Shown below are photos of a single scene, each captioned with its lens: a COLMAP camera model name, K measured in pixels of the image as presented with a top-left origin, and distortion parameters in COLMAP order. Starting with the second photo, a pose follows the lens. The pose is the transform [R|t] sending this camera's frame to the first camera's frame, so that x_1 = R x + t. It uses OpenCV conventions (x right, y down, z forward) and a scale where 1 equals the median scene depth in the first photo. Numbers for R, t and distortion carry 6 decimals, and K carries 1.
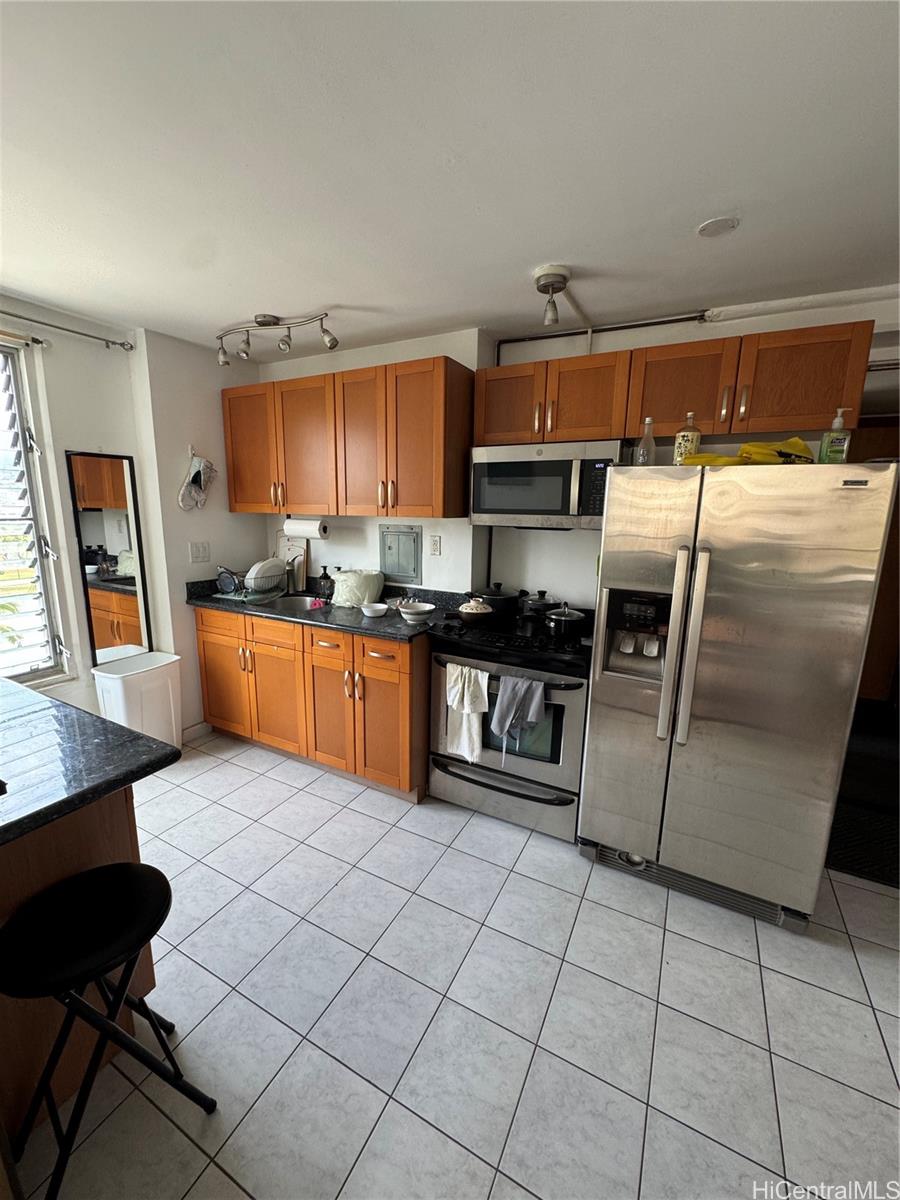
lens RADIAL K [[481.6, 0, 449.0], [0, 481.6, 598.8], [0, 0, 1]] dist [-0.000910, -0.000124]
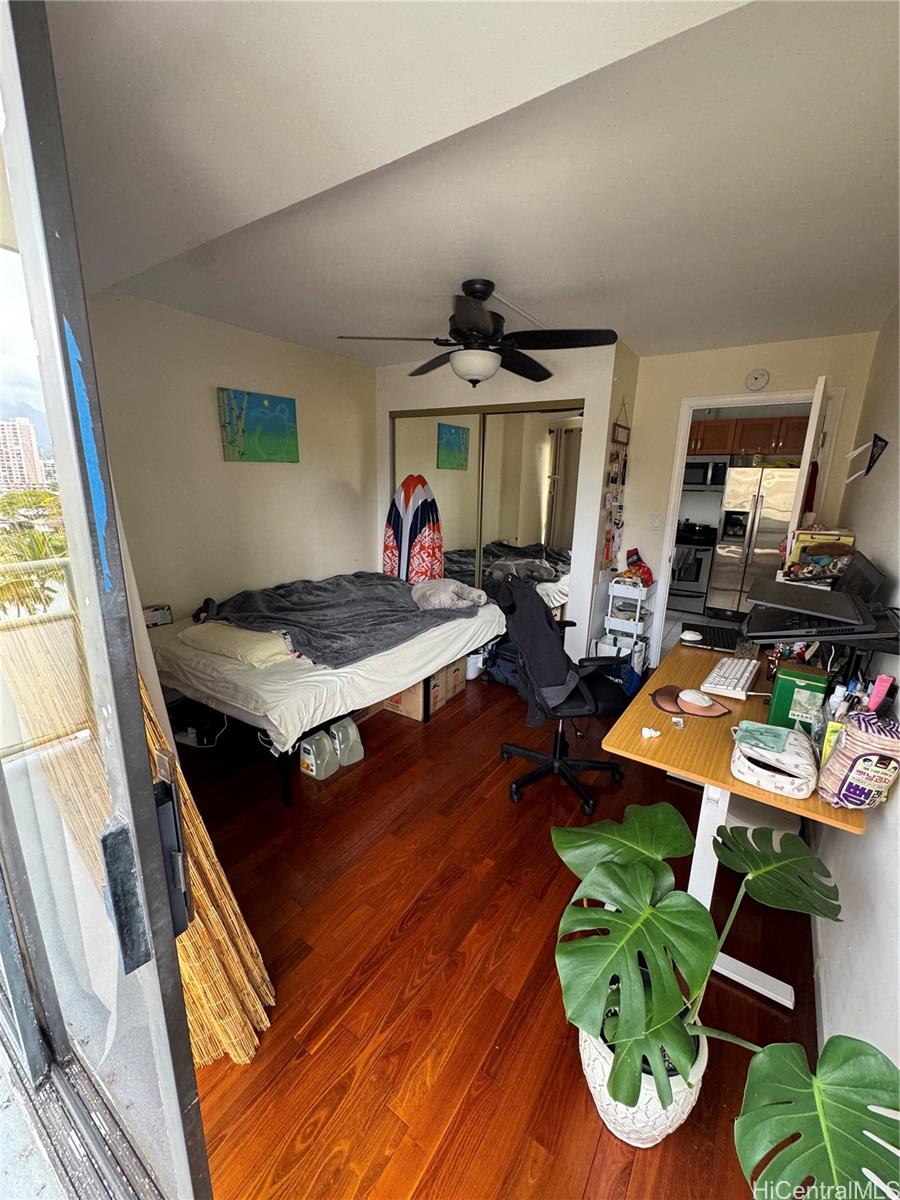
lens RADIAL K [[481.6, 0, 449.0], [0, 481.6, 598.5], [0, 0, 1]] dist [-0.000910, -0.000124]
pose [[0.993095, 0.031598, -0.112974, -0.818913], [-0.026014, 0.998382, 0.050561, 0.341773], [0.114389, -0.047273, 0.992311, -1.751523]]
